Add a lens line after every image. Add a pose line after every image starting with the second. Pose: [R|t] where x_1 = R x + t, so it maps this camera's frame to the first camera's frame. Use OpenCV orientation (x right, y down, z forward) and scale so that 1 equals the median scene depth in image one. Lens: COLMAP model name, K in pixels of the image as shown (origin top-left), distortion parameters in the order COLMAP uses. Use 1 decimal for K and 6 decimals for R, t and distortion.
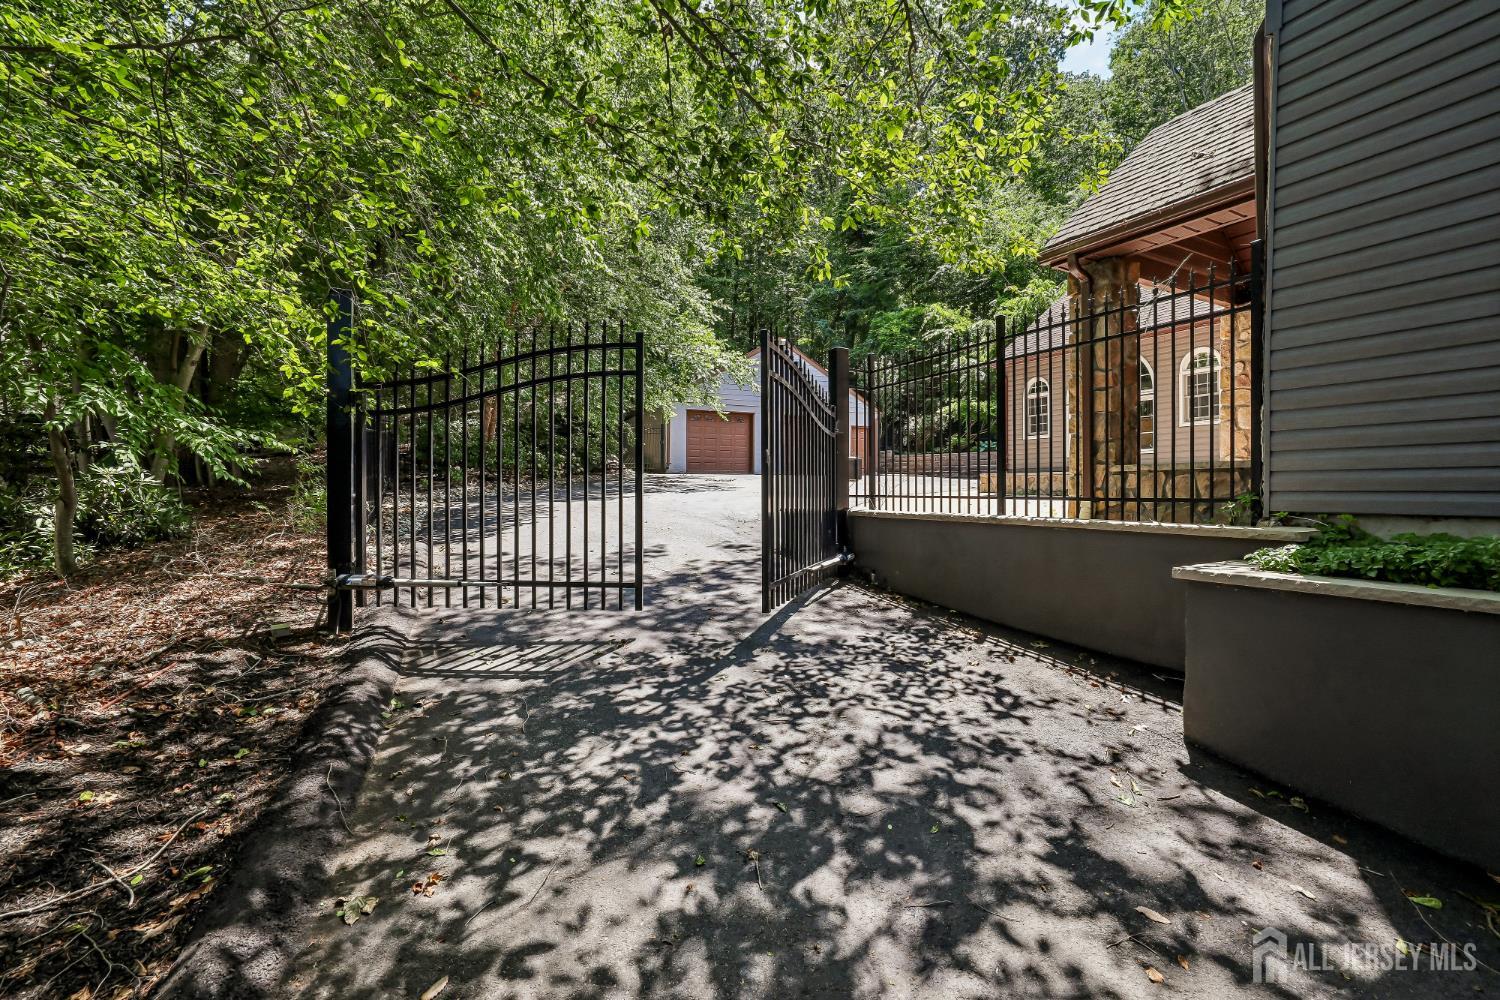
lens RADIAL K [[649.7, 0, 744.7], [0, 649.7, 489.1], [0, 0, 1]] dist [-0.037381, 0.021595]
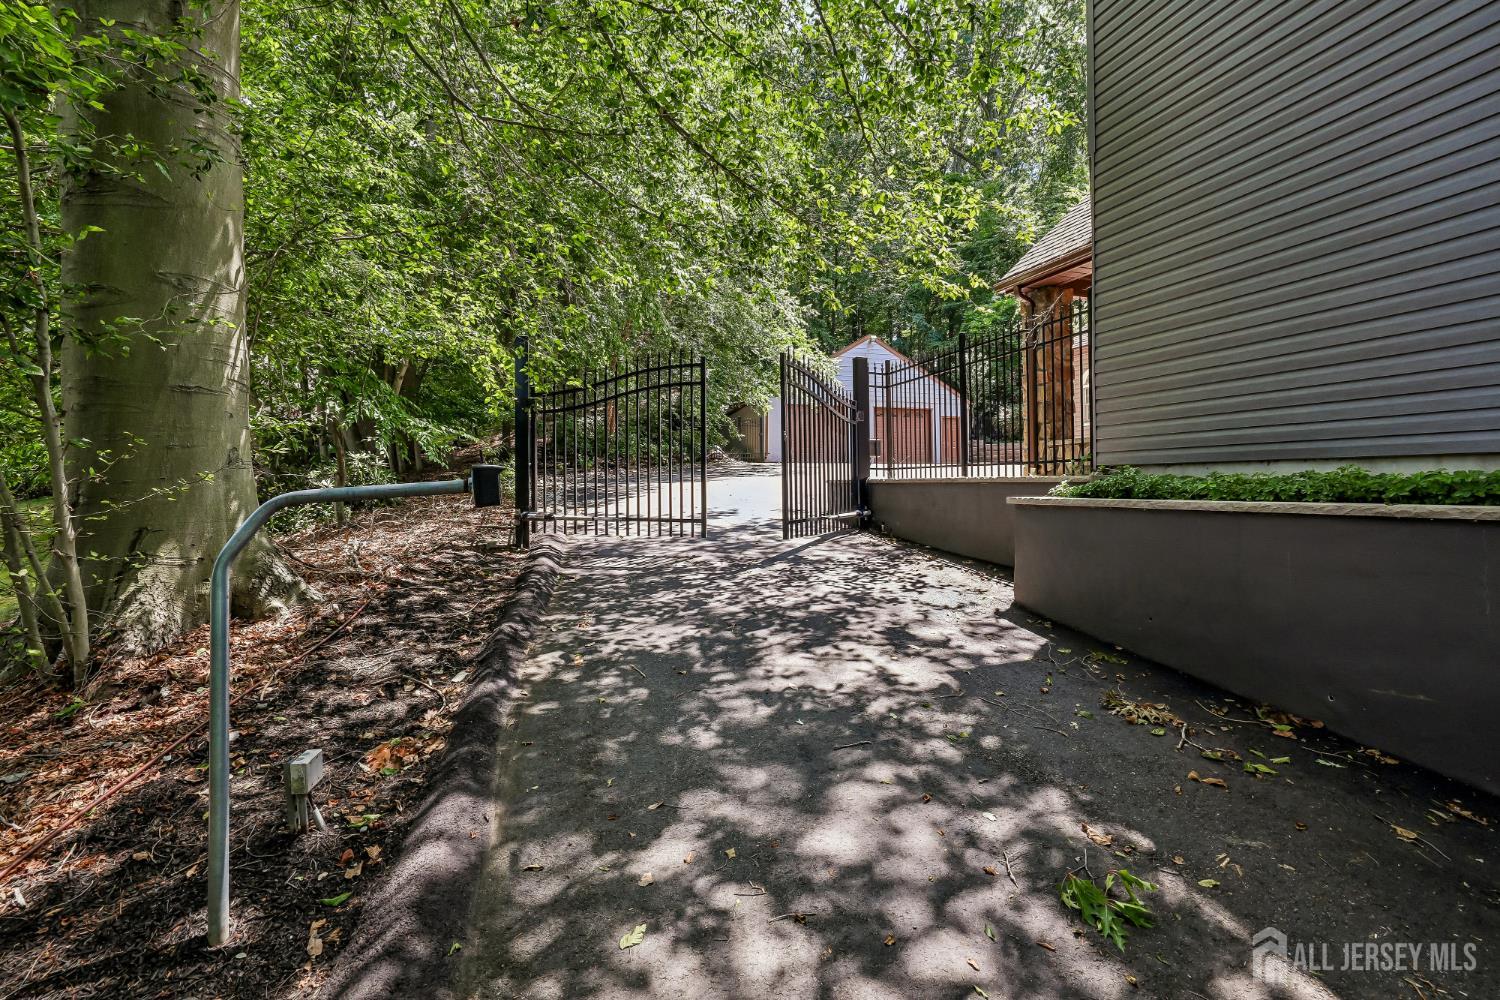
lens RADIAL K [[649.7, 0, 744.7], [0, 649.7, 489.1], [0, 0, 1]] dist [-0.037381, 0.021595]
pose [[0.985176, 0.001123, -0.171544, 0.197365], [0.000432, 0.999959, 0.009030, 0.058505], [0.171547, -0.008970, 0.985135, -0.499019]]
